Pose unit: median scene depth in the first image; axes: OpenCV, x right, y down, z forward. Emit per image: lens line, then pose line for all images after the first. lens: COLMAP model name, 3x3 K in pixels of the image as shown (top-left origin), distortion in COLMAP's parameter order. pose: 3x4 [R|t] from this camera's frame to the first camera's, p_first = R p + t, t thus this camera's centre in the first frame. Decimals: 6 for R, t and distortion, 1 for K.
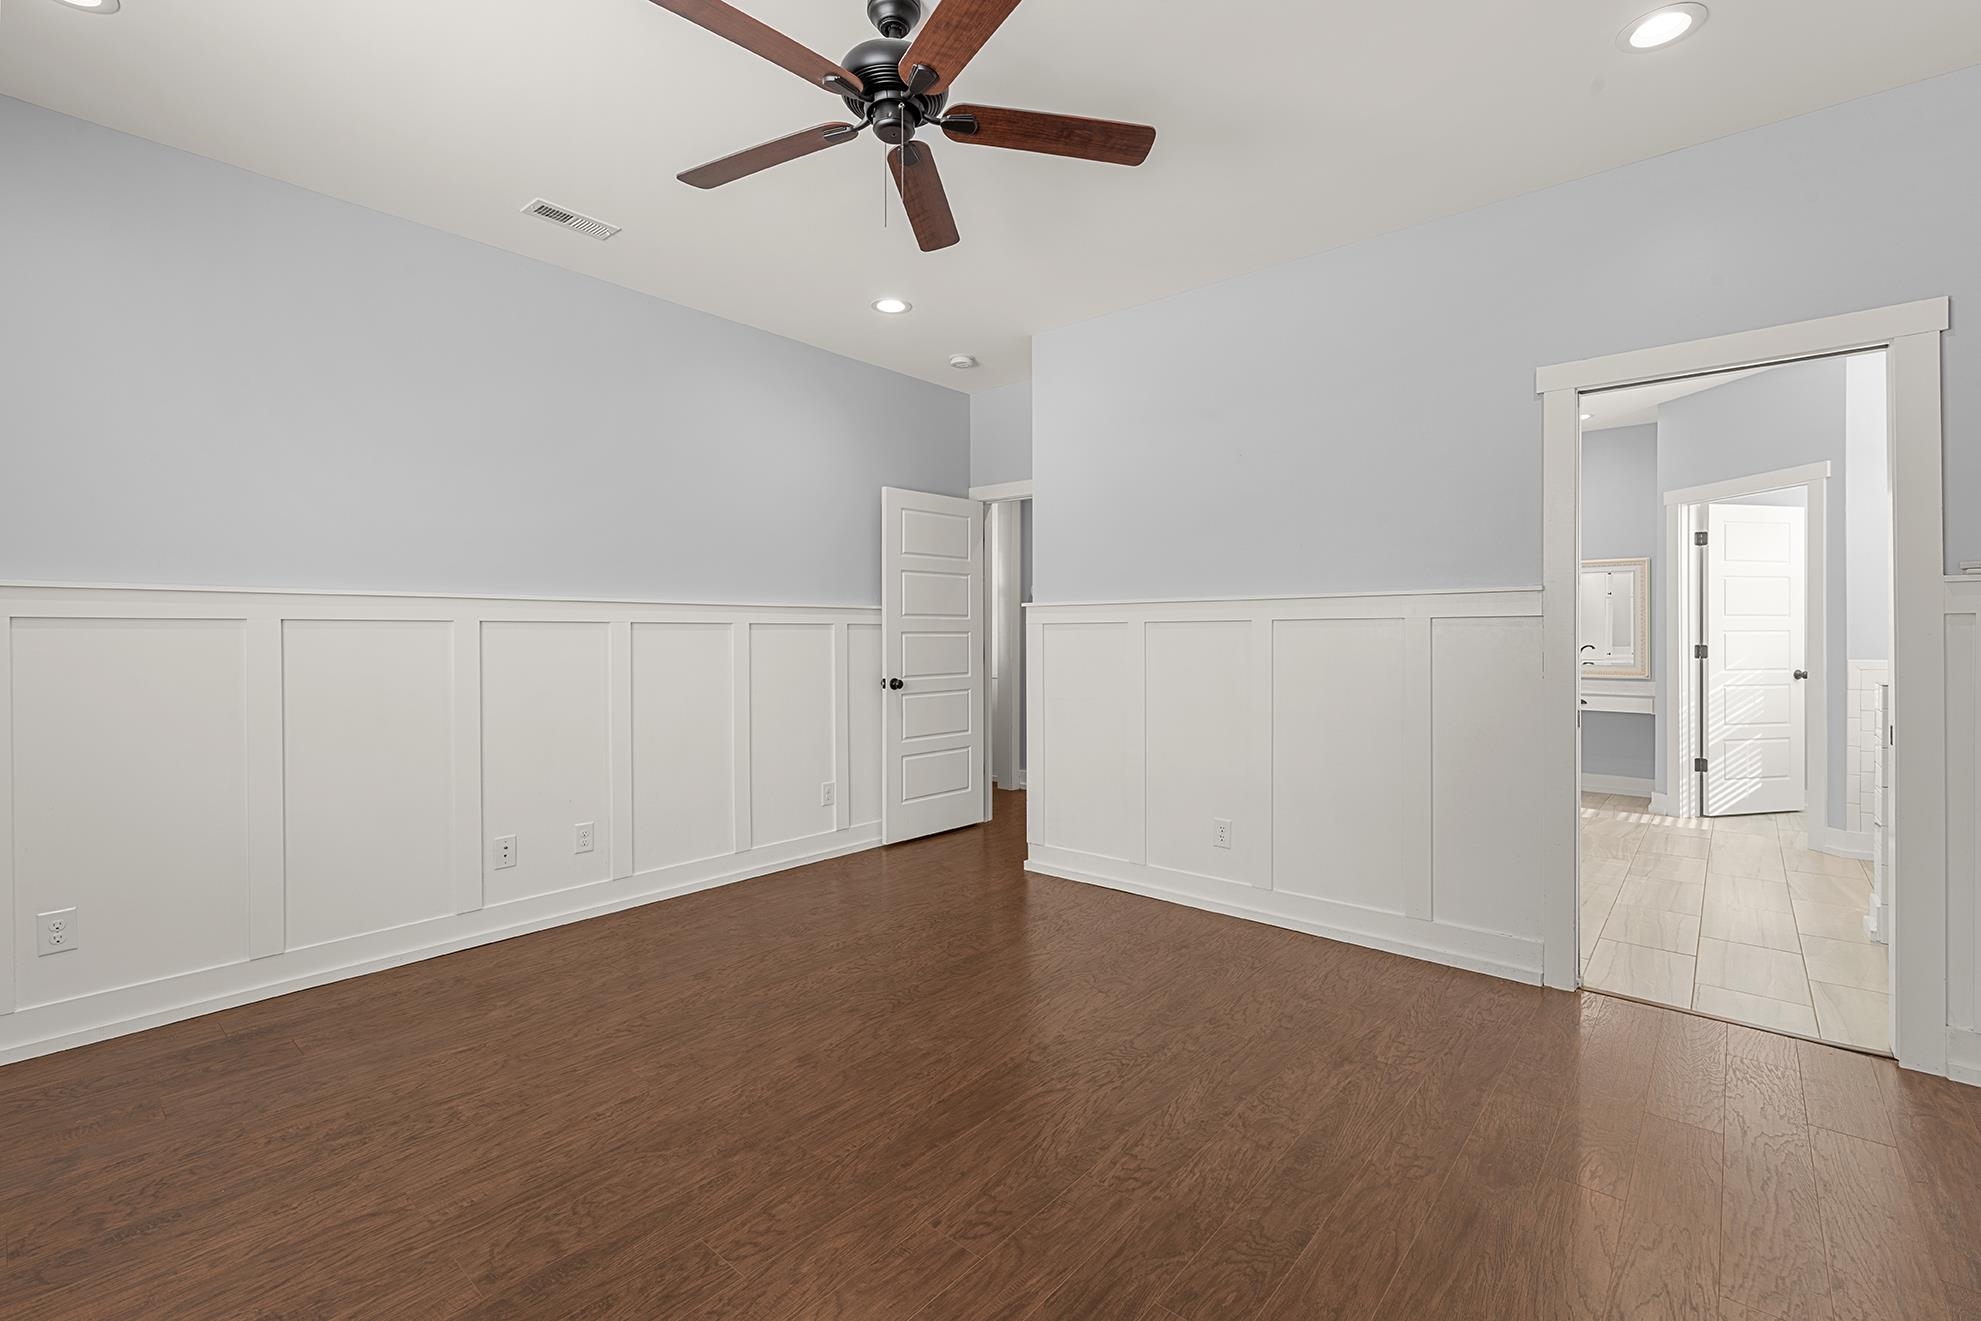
lens RADIAL K [[852.5, 0, 988.7], [0, 852.5, 650.6], [0, 0, 1]] dist [-0.001124, -0.000127]
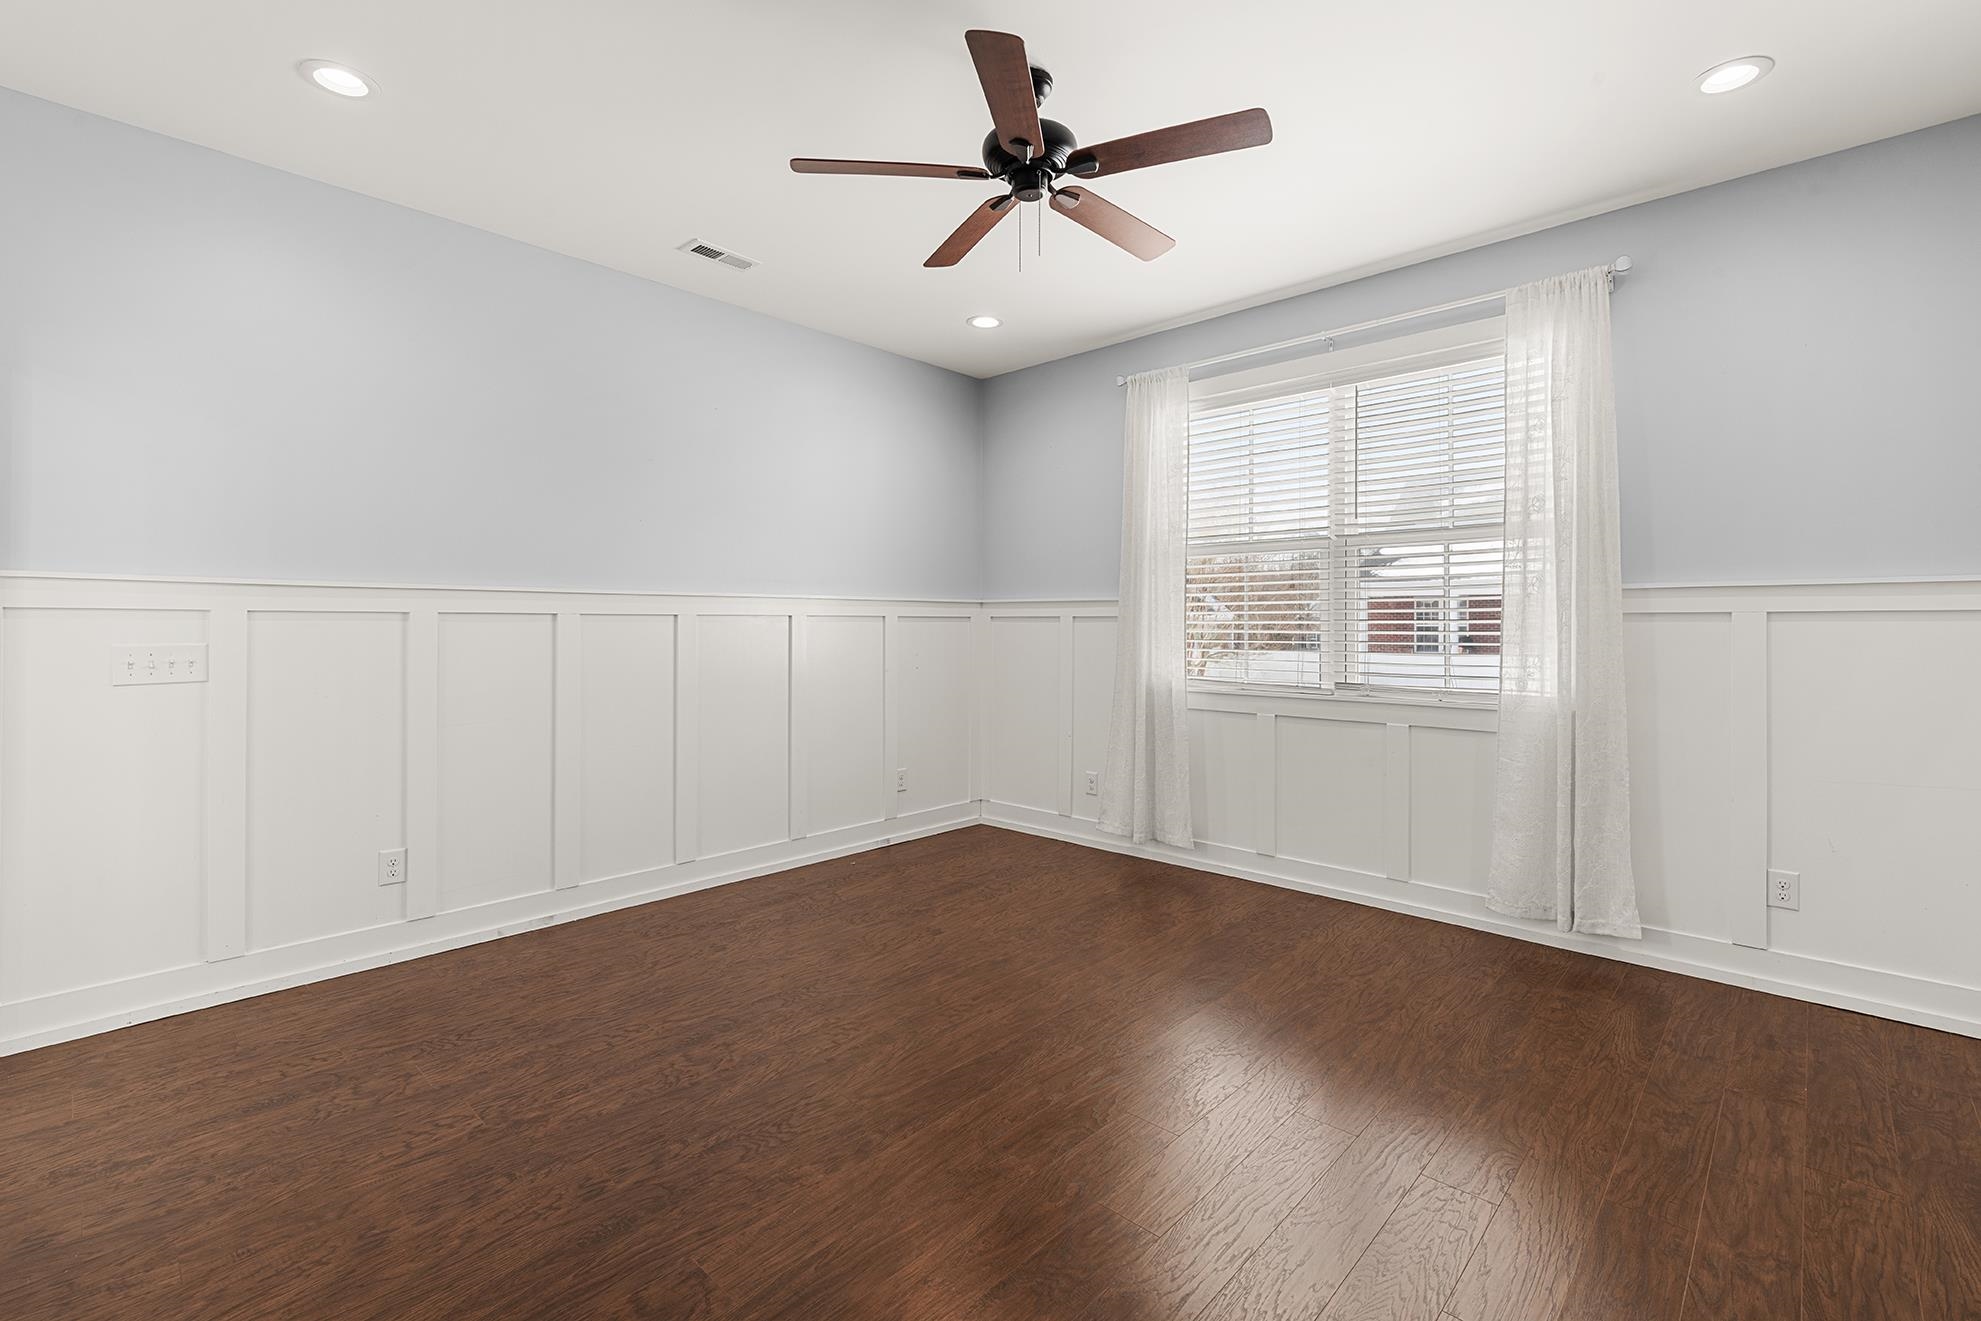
lens RADIAL K [[875.6, 0, 992.3], [0, 875.6, 616.8], [0, 0, 1]] dist [-0.011243, -0.000542]
pose [[-0.999279, -0.000918, 0.037951, -0.098070], [-0.000466, 0.999929, 0.011930, -0.042723], [-0.037959, 0.011903, -0.999208, 2.008914]]
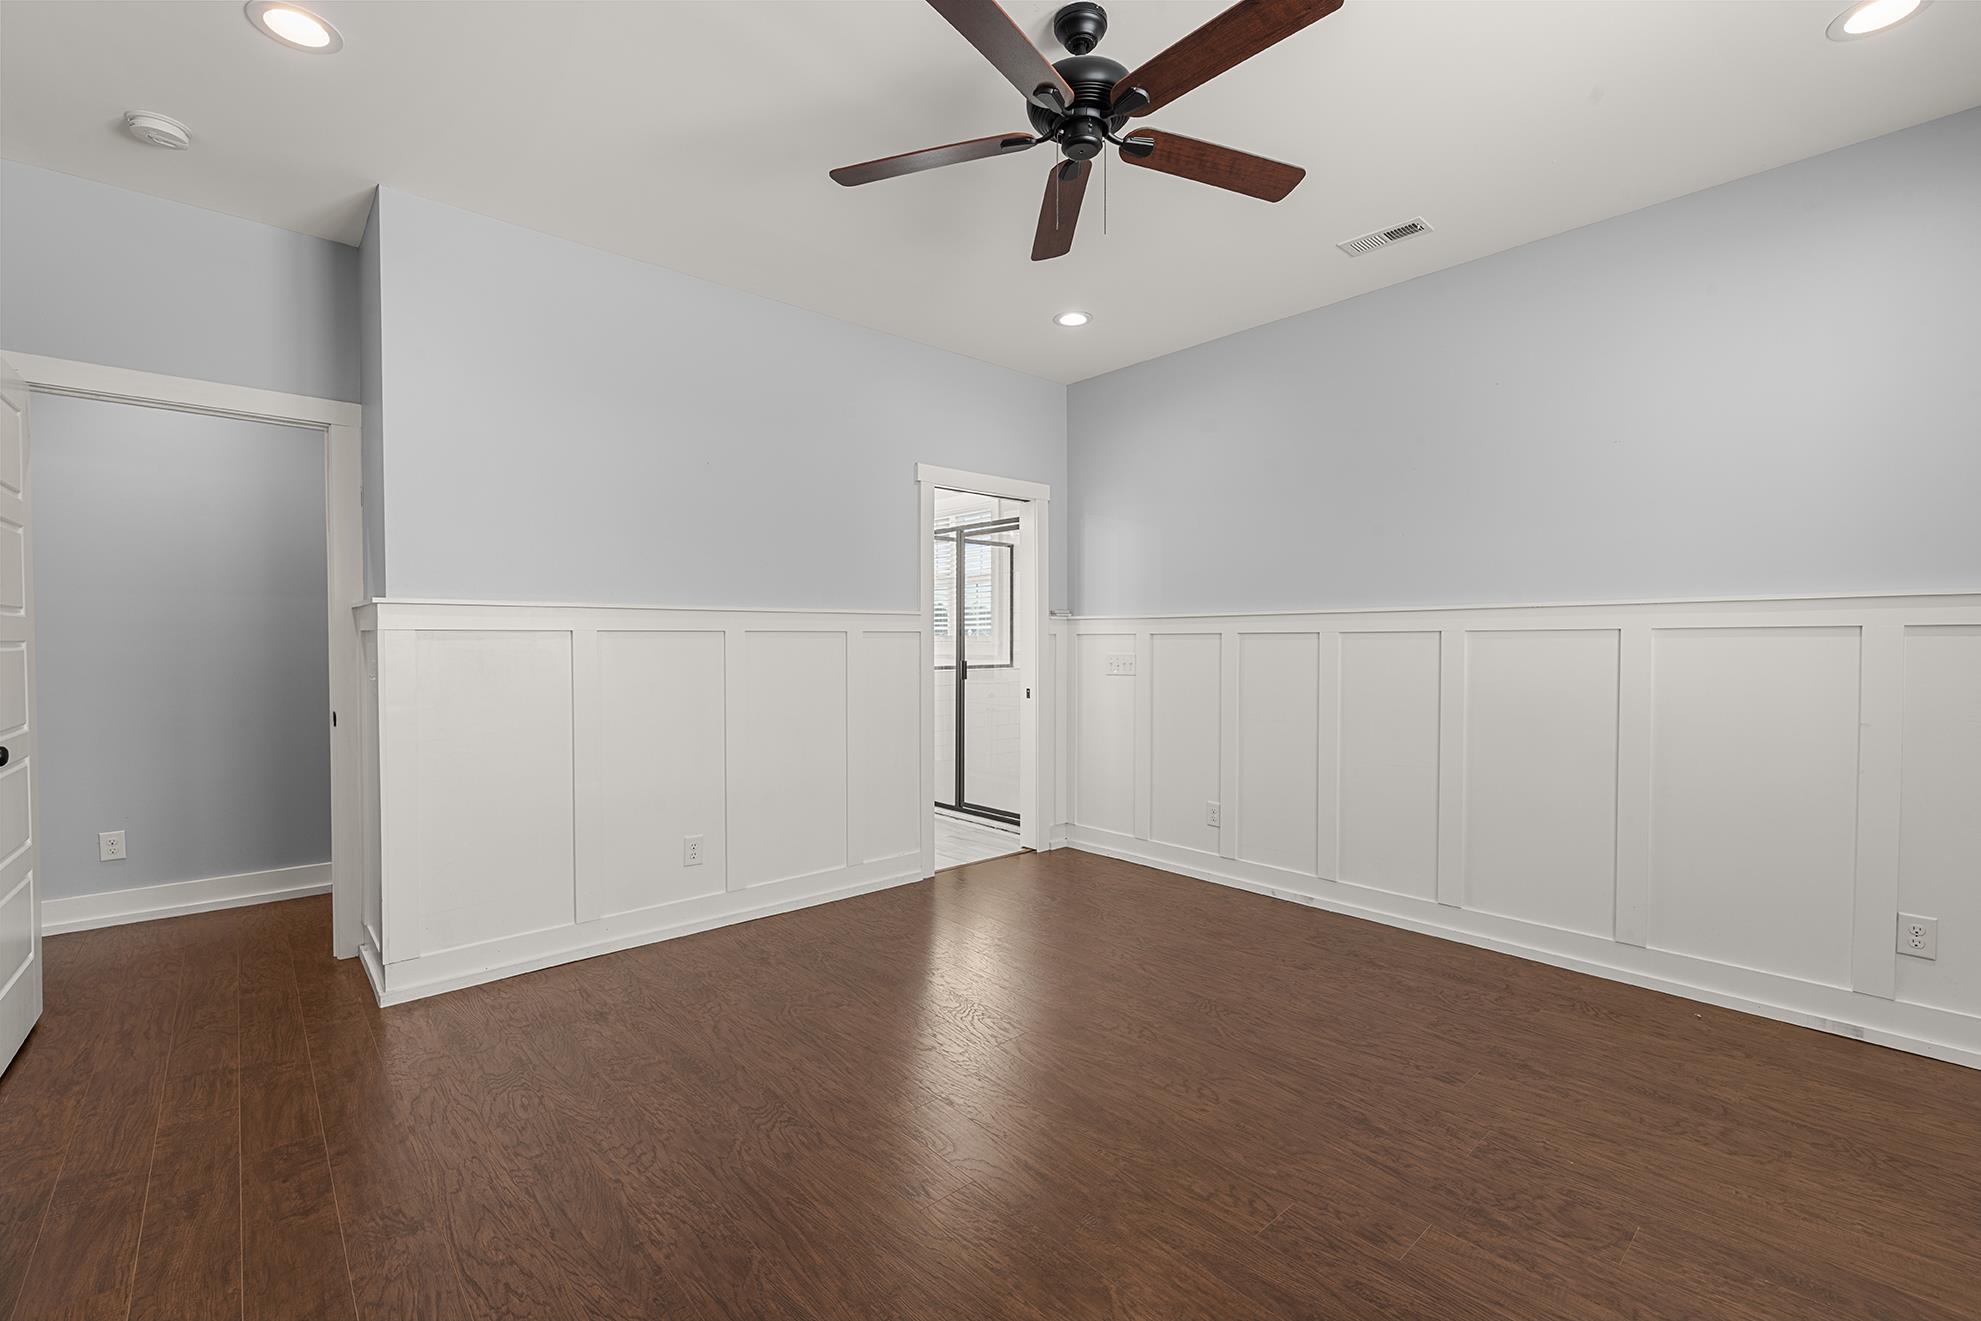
lens RADIAL K [[852.5, 0, 988.7], [0, 852.5, 650.6], [0, 0, 1]] dist [-0.001124, -0.000127]
pose [[0.134817, -0.010429, 0.990816, -1.058035], [0.021249, 0.999745, 0.007632, -0.019178], [-0.990643, 0.020025, 0.135004, 0.889115]]
